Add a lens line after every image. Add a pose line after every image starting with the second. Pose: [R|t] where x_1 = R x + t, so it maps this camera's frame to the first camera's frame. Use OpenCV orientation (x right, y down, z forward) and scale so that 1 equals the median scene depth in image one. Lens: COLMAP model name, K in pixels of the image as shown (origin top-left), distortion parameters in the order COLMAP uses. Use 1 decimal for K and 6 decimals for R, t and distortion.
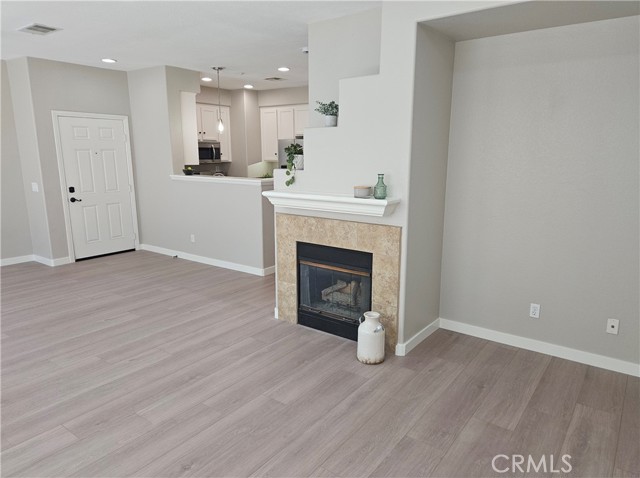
lens RADIAL K [[439.5, 0, 320.0], [0, 439.5, 239.0], [0, 0, 1]] dist [0.092445, -0.073375]
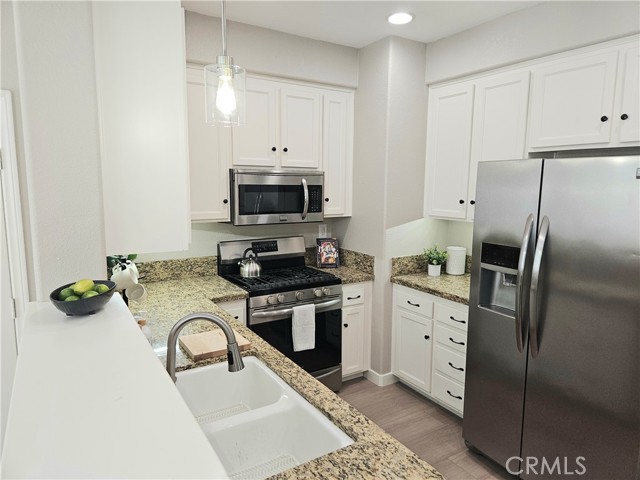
lens RADIAL K [[423.1, 0, 323.1], [0, 423.1, 243.6], [0, 0, 1]] dist [0.078942, -0.064035]
pose [[0.934294, 0.058698, -0.351639, -0.172816], [-0.078886, 0.995941, -0.043351, -0.283641], [0.347667, 0.068242, 0.935132, 1.333604]]
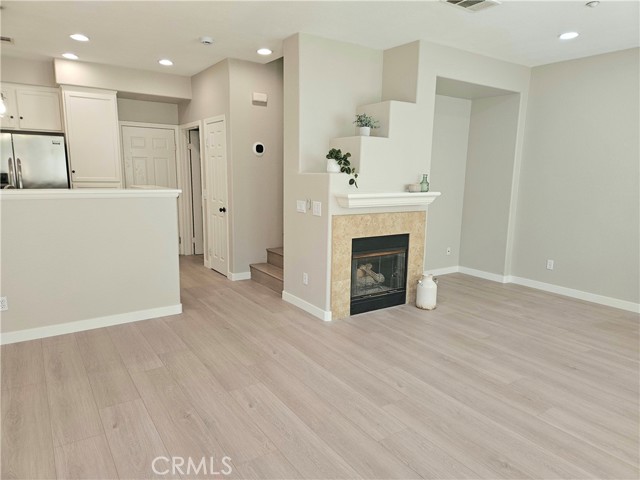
lens RADIAL K [[423.1, 0, 323.1], [0, 423.1, 243.6], [0, 0, 1]] dist [0.078942, -0.064035]
pose [[0.323649, -0.153509, 0.933641, -1.040377], [0.167749, 0.980429, 0.103052, -0.101542], [-0.931188, 0.123265, 0.343066, 0.698953]]
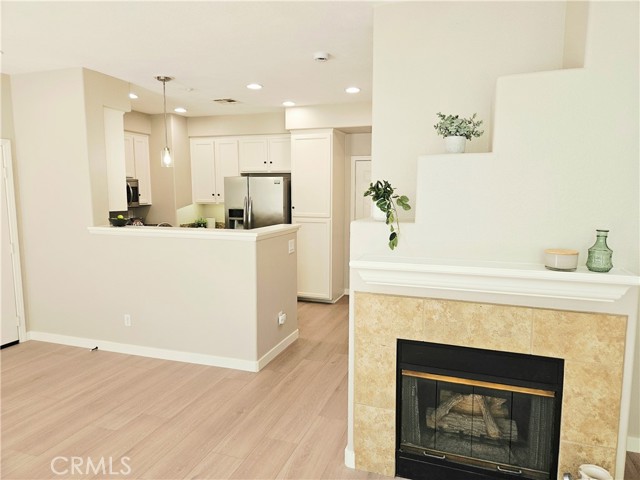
lens RADIAL K [[425.1, 0, 320.7], [0, 425.1, 238.1], [0, 0, 1]] dist [0.074166, -0.059374]
pose [[0.953708, -0.033114, 0.298906, -0.320341], [0.058740, 0.995287, -0.077160, -0.092147], [-0.294942, 0.091146, 0.951158, 0.453380]]
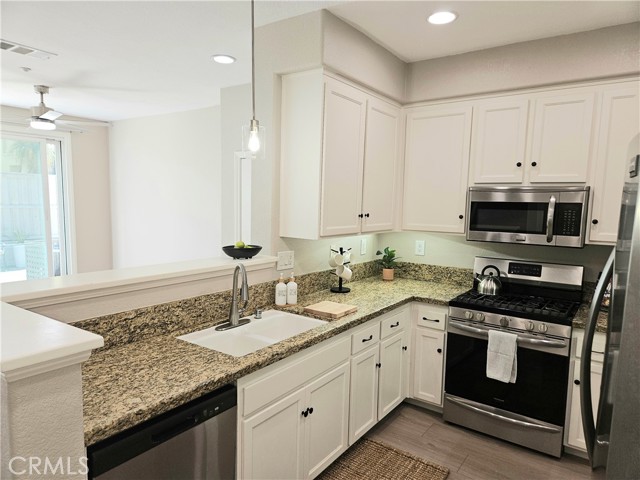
lens RADIAL K [[423.1, 0, 323.1], [0, 423.1, 243.6], [0, 0, 1]] dist [0.078942, -0.064035]
pose [[0.035553, 0.099442, -0.994408, 0.207323], [-0.222902, 0.970760, 0.089108, -0.341072], [0.974192, 0.218488, 0.056679, 1.679729]]
